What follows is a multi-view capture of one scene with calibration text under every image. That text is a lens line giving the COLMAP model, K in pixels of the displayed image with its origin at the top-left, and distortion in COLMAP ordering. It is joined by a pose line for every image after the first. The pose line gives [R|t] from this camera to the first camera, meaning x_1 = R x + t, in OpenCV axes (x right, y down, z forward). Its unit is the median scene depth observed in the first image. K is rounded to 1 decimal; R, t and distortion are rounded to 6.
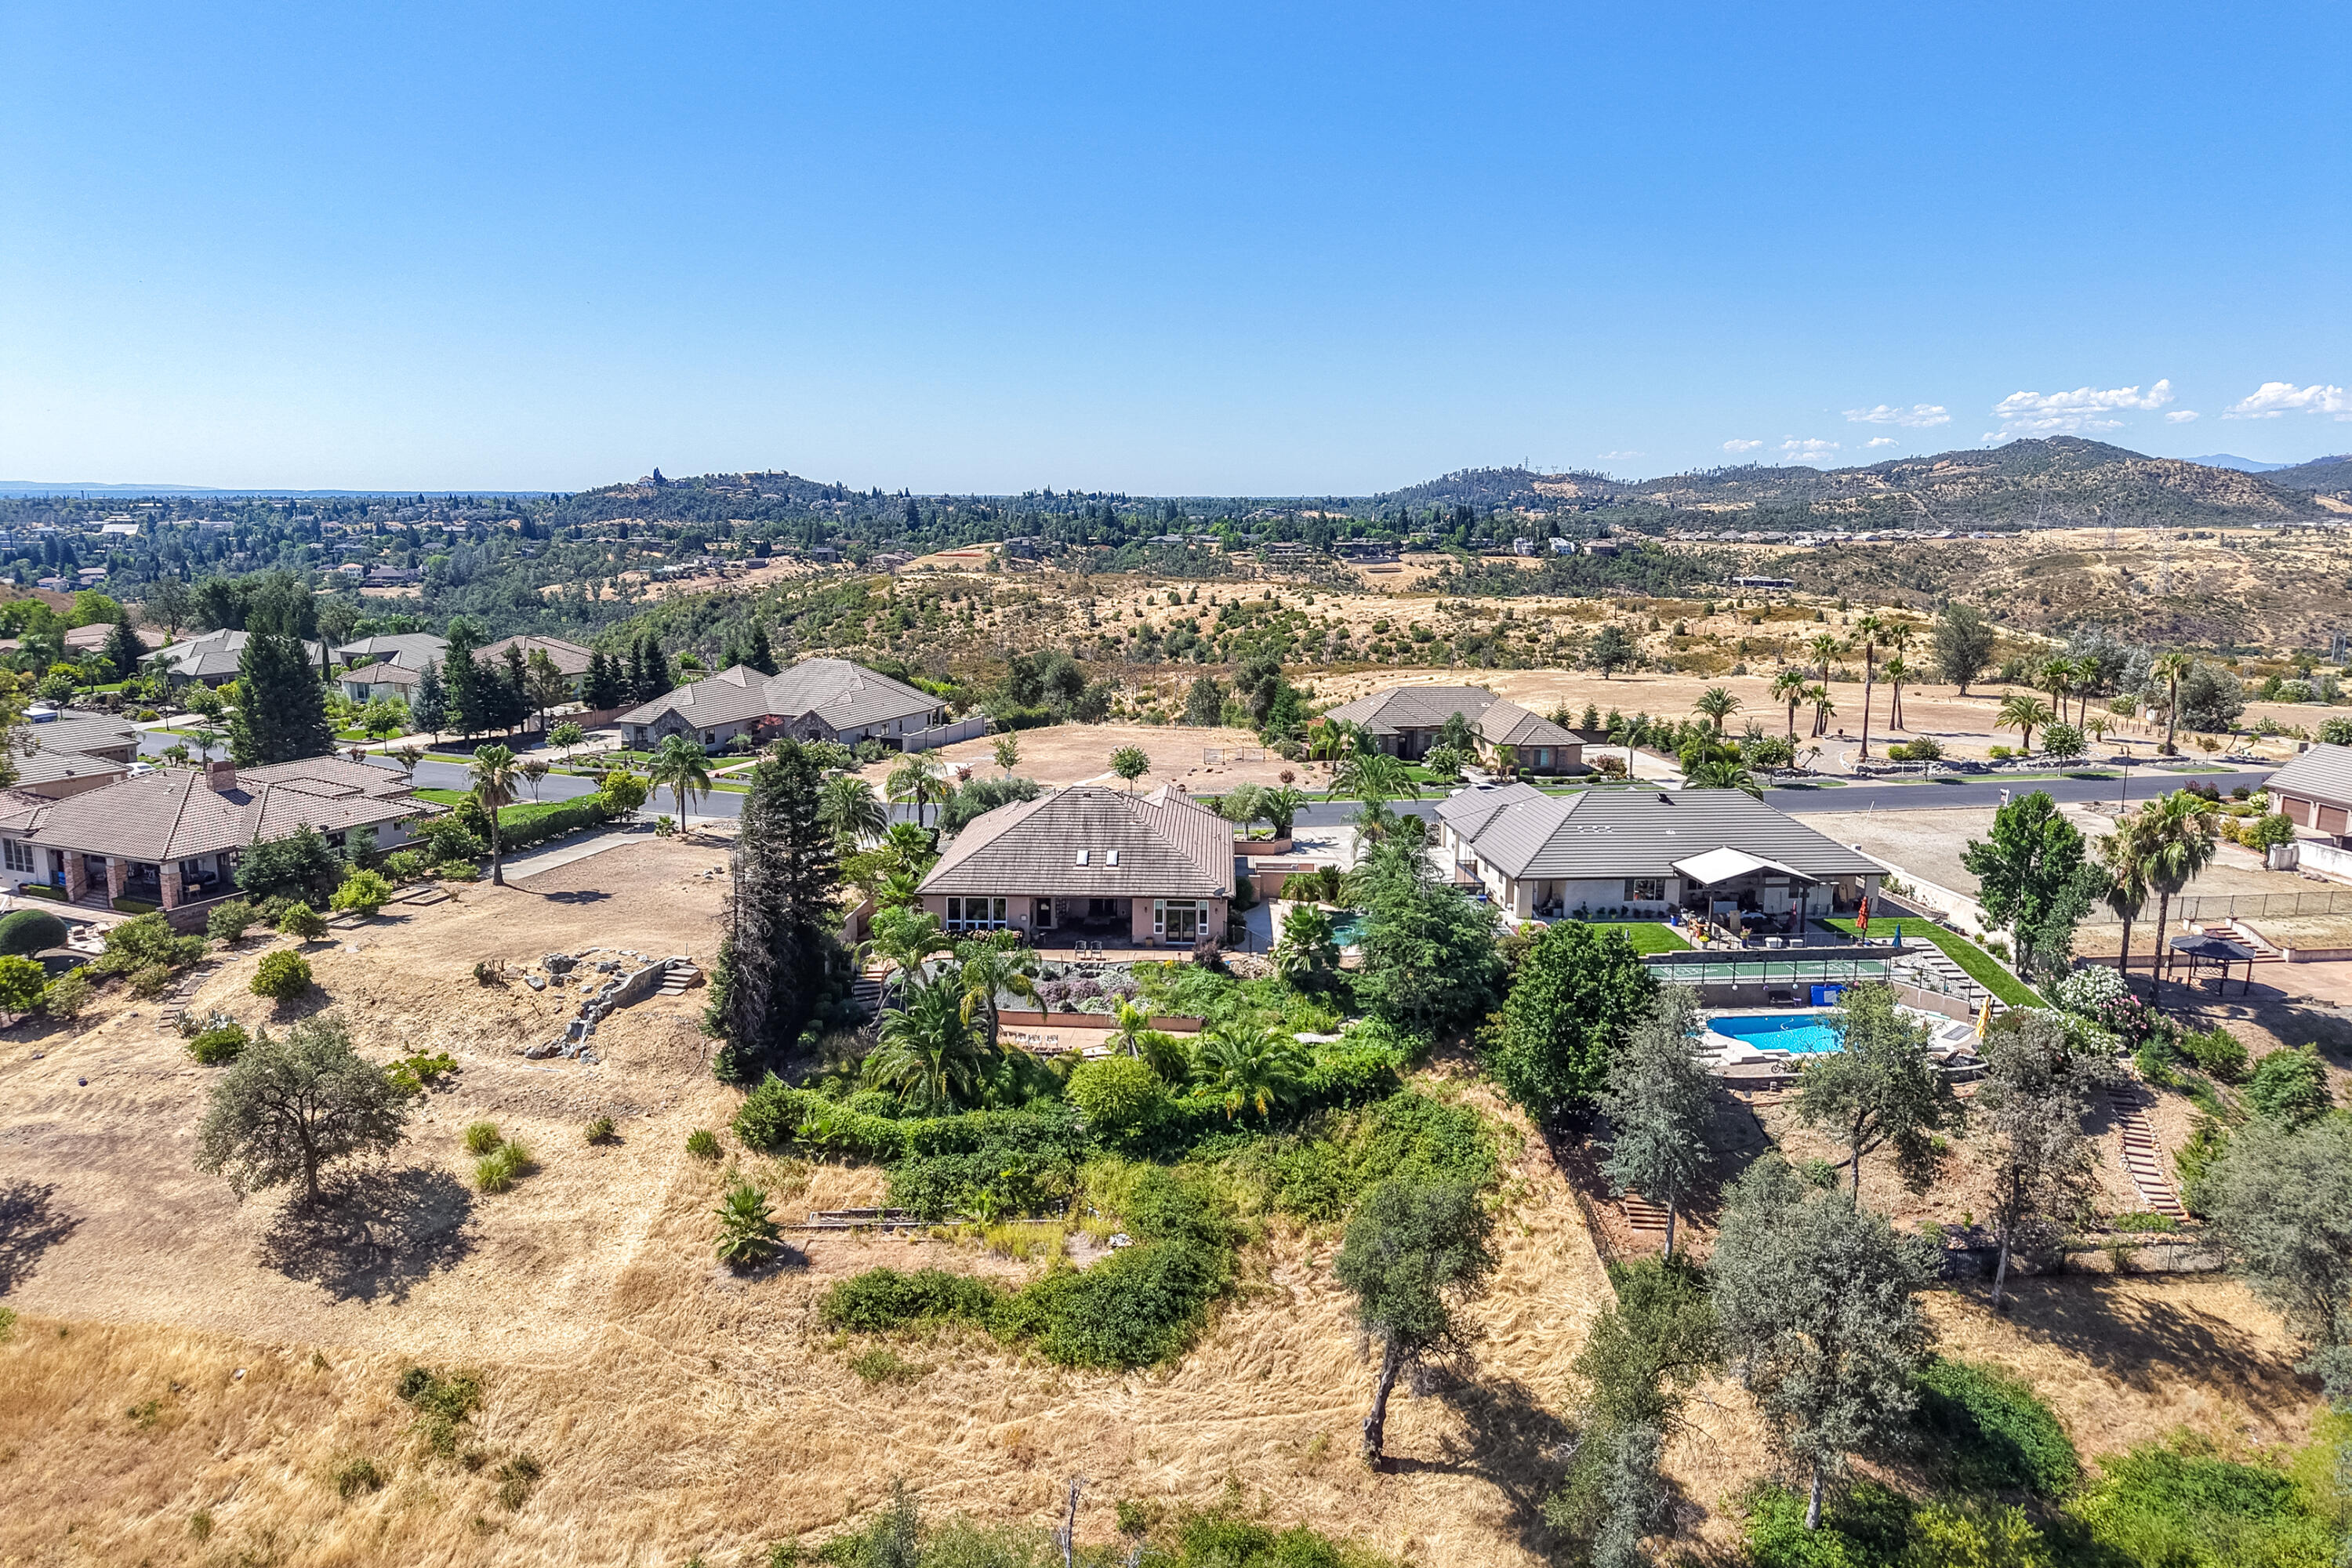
lens RADIAL K [[1549.0, 0, 1186.7], [0, 1549.0, 776.6], [0, 0, 1]] dist [0.062696, -0.079217]
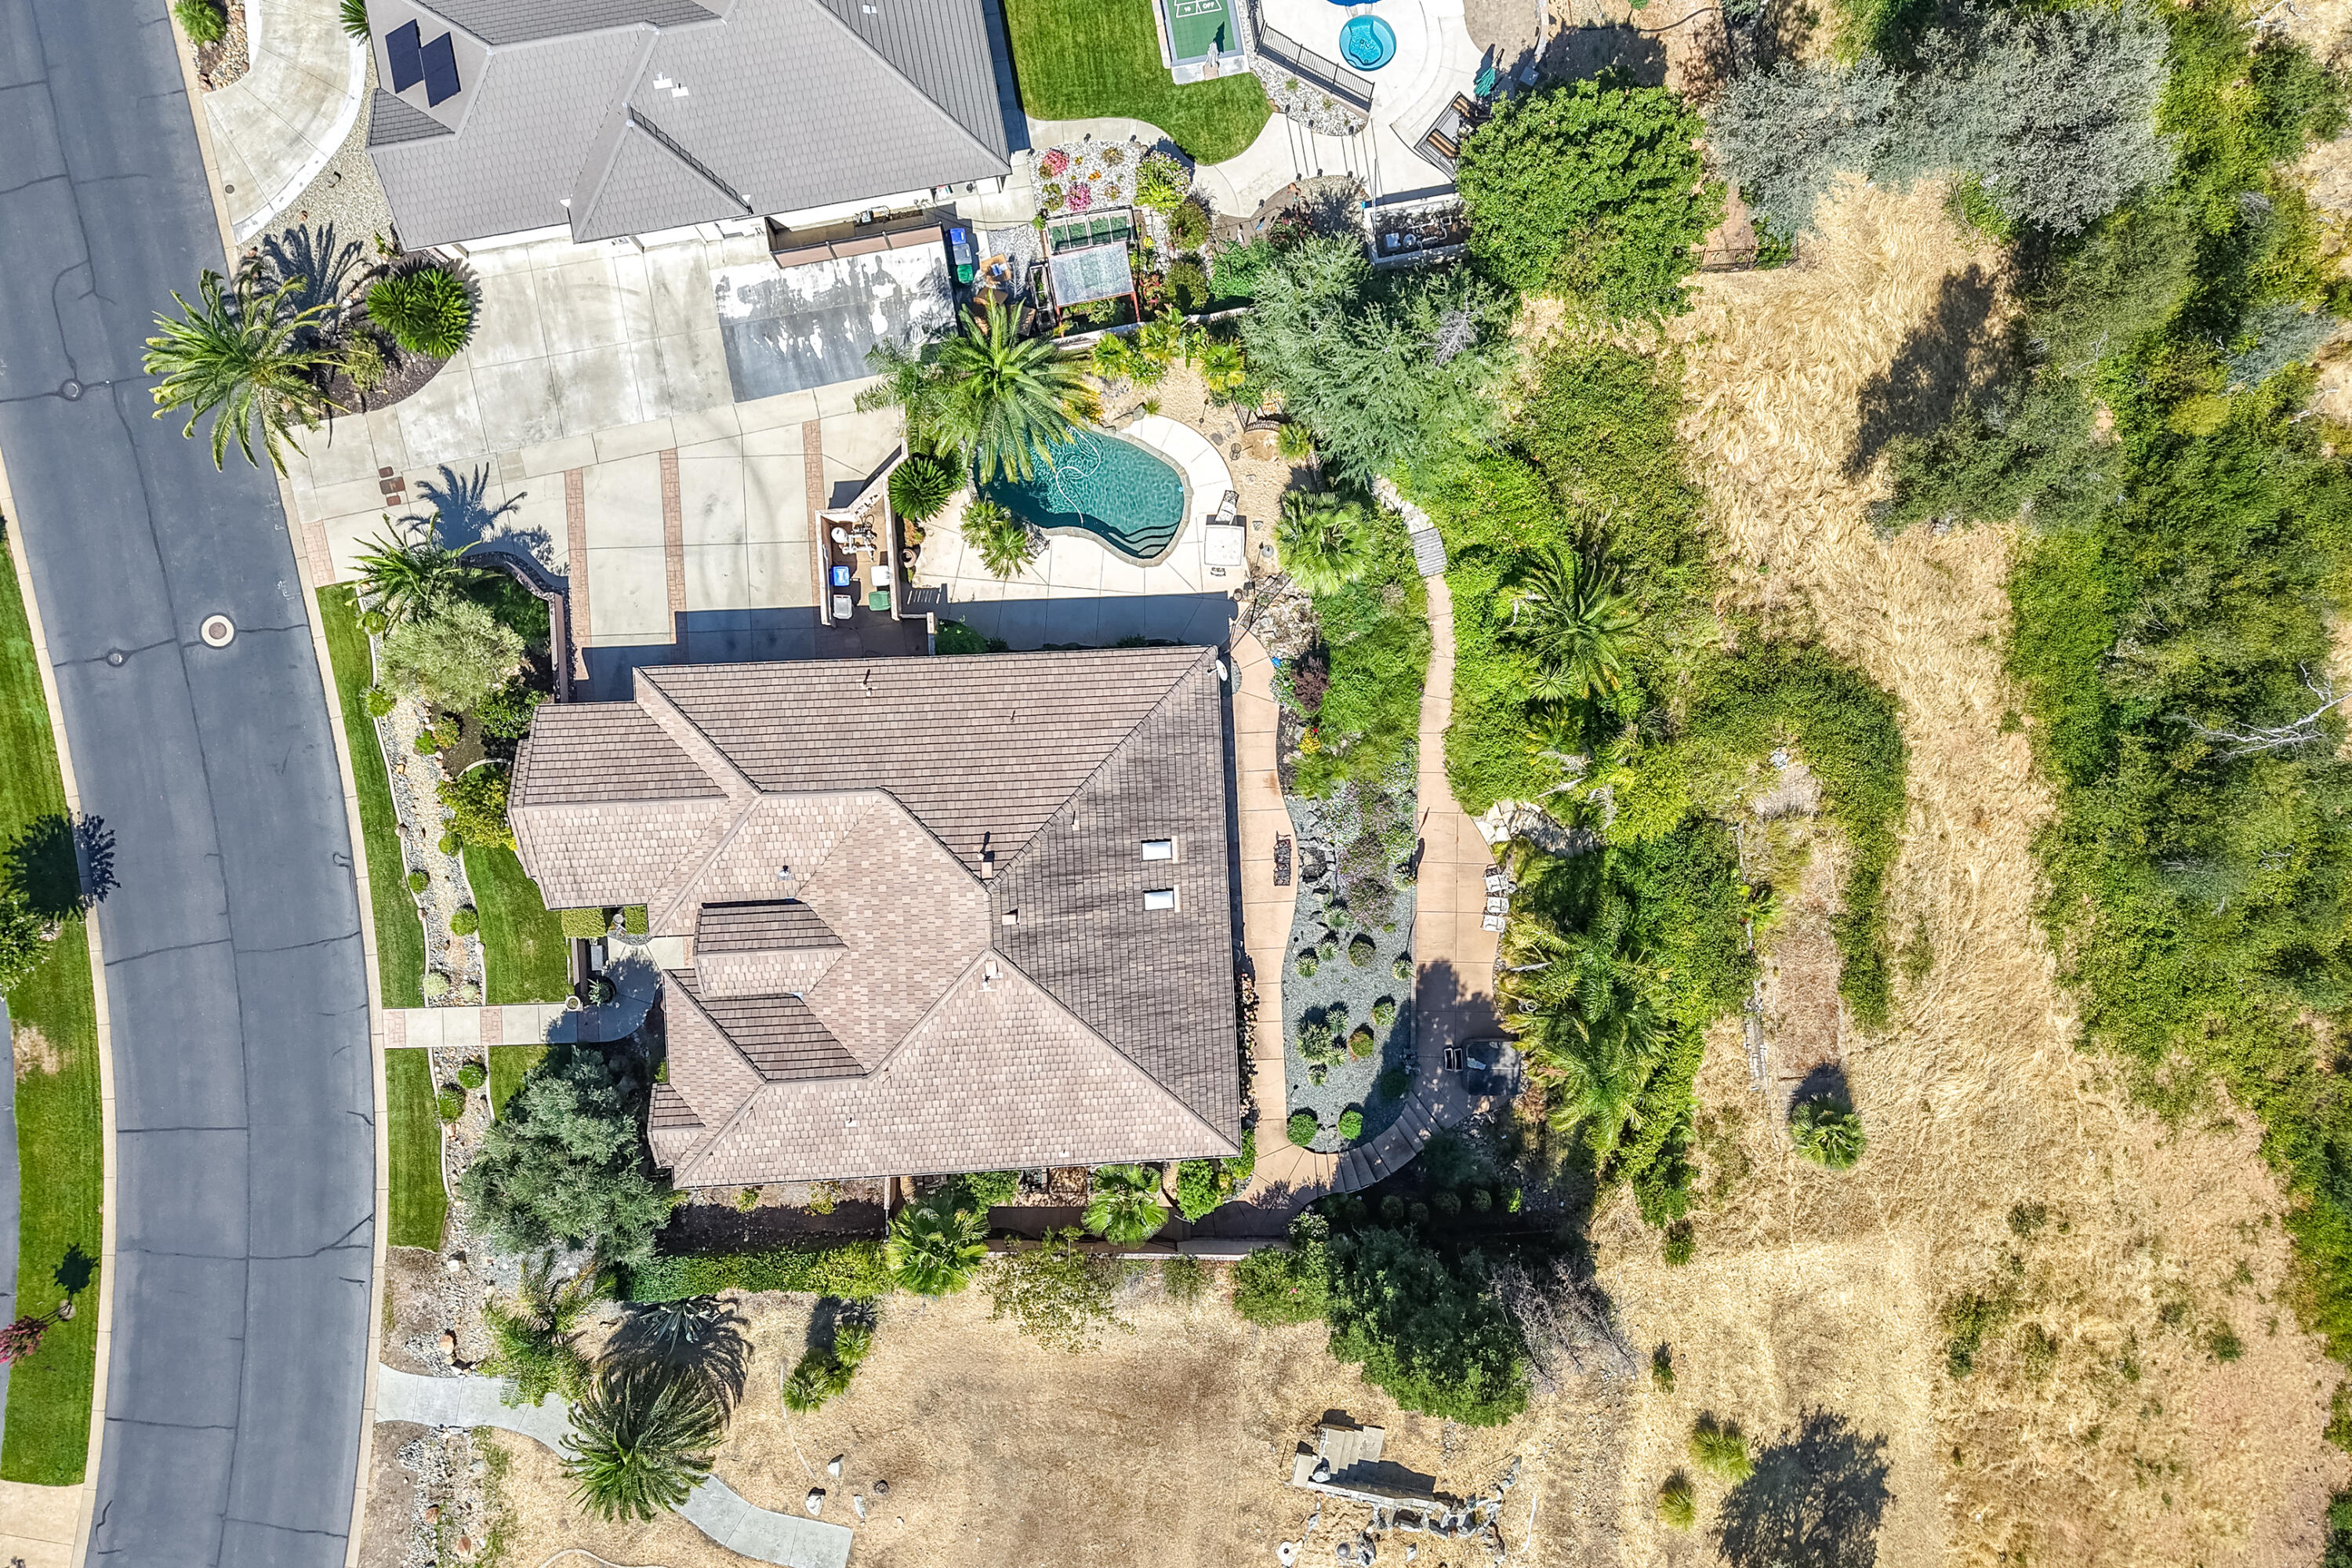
lens RADIAL K [[1560.5, 0, 1162.2], [0, 1560.5, 817.1], [0, 0, 1]] dist [0.013583, 0.002283]
pose [[-0.077876, -0.996946, -0.005901, -0.004987], [0.165238, -0.018744, 0.986076, -0.086110], [-0.983174, 0.075816, 0.166193, 0.142081]]
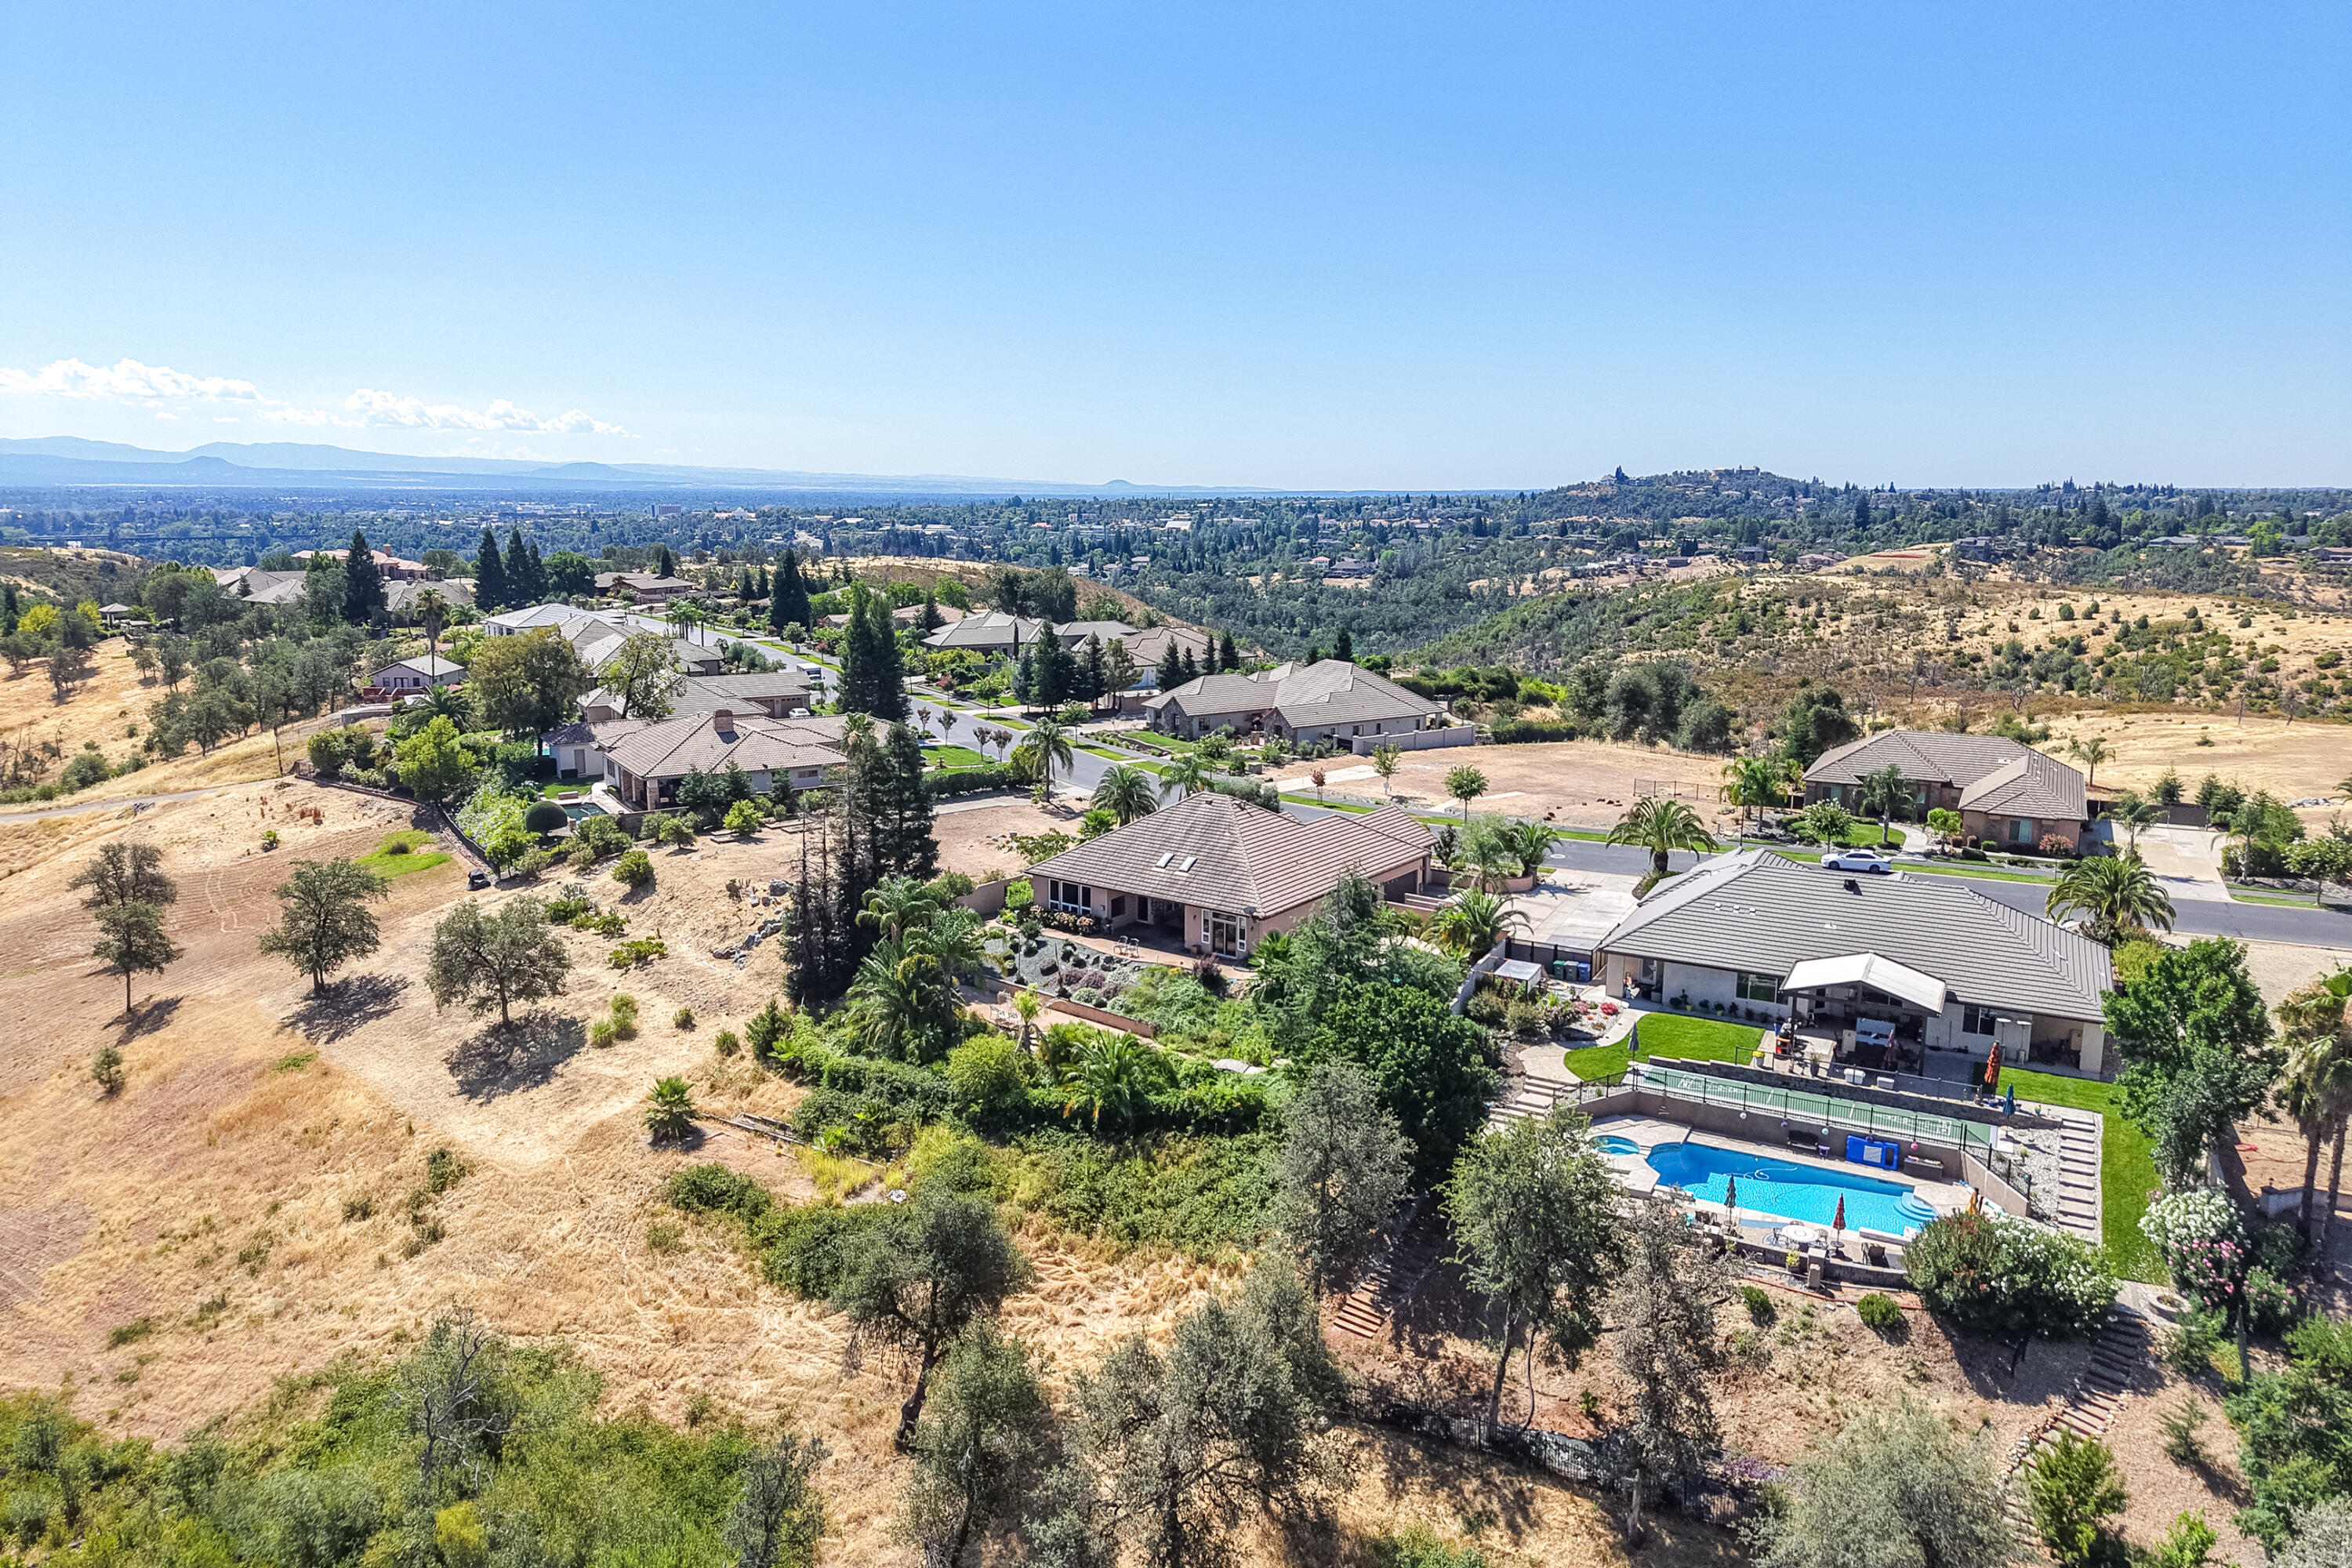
lens RADIAL K [[1549.0, 0, 1186.7], [0, 1549.0, 776.6], [0, 0, 1]] dist [0.062696, -0.079217]
pose [[0.822984, 0.098017, -0.559545, 0.083760], [-0.096807, 0.994793, 0.031875, -0.006188], [0.559755, 0.027935, 0.828187, 0.022228]]
